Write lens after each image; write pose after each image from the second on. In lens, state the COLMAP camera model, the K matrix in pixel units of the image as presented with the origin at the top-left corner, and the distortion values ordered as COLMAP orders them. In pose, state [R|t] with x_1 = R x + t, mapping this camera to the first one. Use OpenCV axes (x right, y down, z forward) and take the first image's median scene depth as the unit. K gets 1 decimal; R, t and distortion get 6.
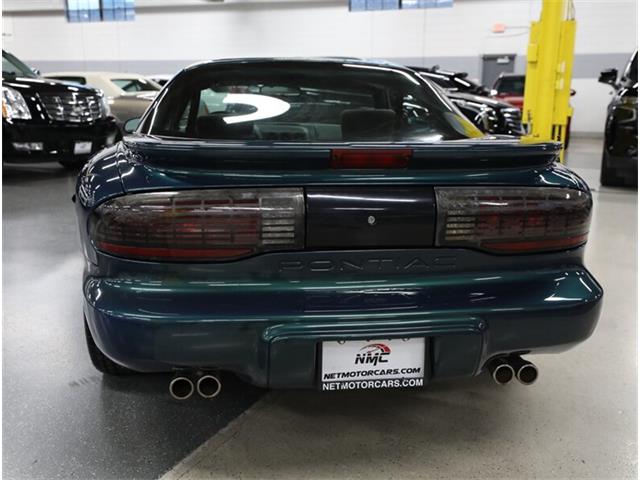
lens RADIAL K [[647.4, 0, 322.8], [0, 647.4, 243.2], [0, 0, 1]] dist [0.048136, 0.003971]
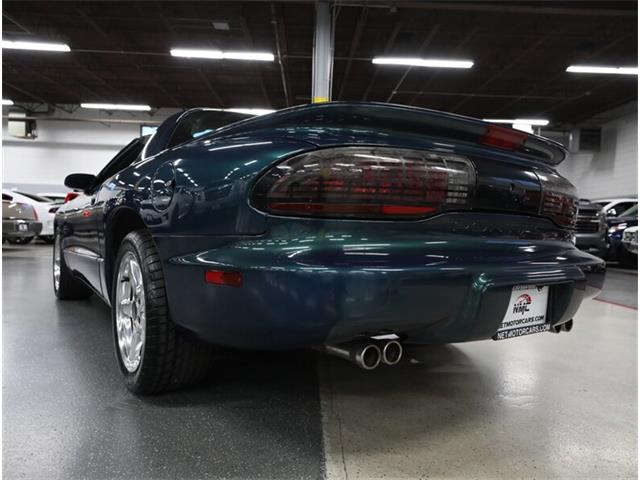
lens RADIAL K [[441.3, 0, 320.0], [0, 441.3, 240.0], [0, 0, 1]] dist [-0.006196, -0.000719]
pose [[0.897972, 0.003384, 0.440039, -0.576668], [0.075923, 0.983784, -0.162498, 0.157725], [-0.433453, 0.179328, 0.883153, 0.445851]]
